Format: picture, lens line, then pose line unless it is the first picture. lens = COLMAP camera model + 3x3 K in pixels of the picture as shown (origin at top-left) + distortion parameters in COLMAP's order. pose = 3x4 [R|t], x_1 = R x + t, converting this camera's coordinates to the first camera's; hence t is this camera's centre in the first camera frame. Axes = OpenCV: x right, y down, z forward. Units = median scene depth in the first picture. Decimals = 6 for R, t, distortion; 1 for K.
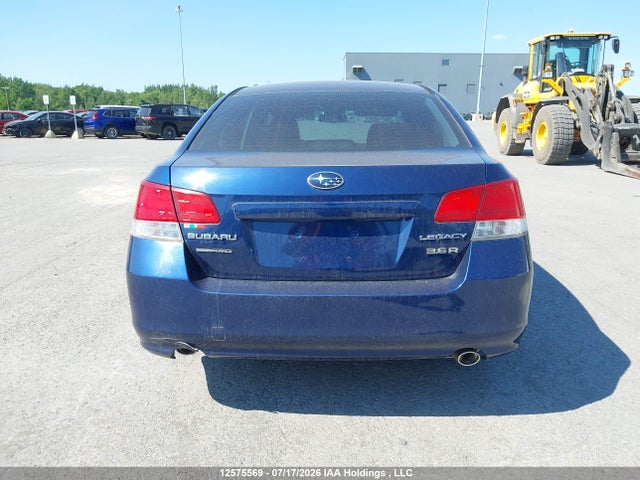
lens RADIAL K [[516.8, 0, 334.5], [0, 516.8, 232.2], [0, 0, 1]] dist [0.060304, -0.063911]
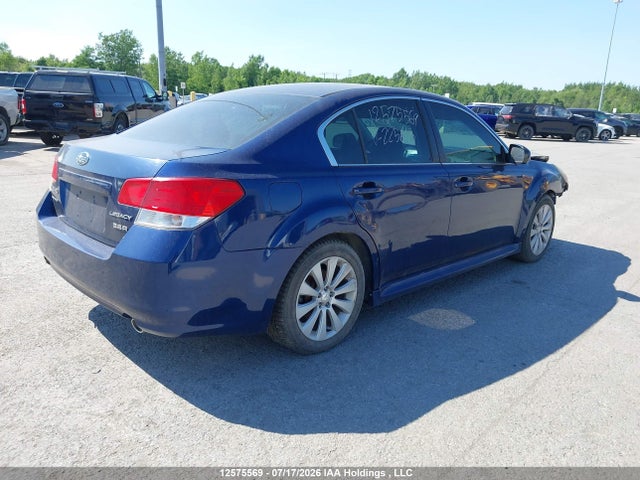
lens RADIAL K [[516.8, 0, 322.4], [0, 516.8, 242.9], [0, 0, 1]] dist [0.060304, -0.063911]
pose [[0.711067, 0.215840, -0.669177, 0.107316], [-0.200829, 0.974417, 0.100893, -0.011391], [0.673834, 0.062648, 0.736222, 0.034950]]
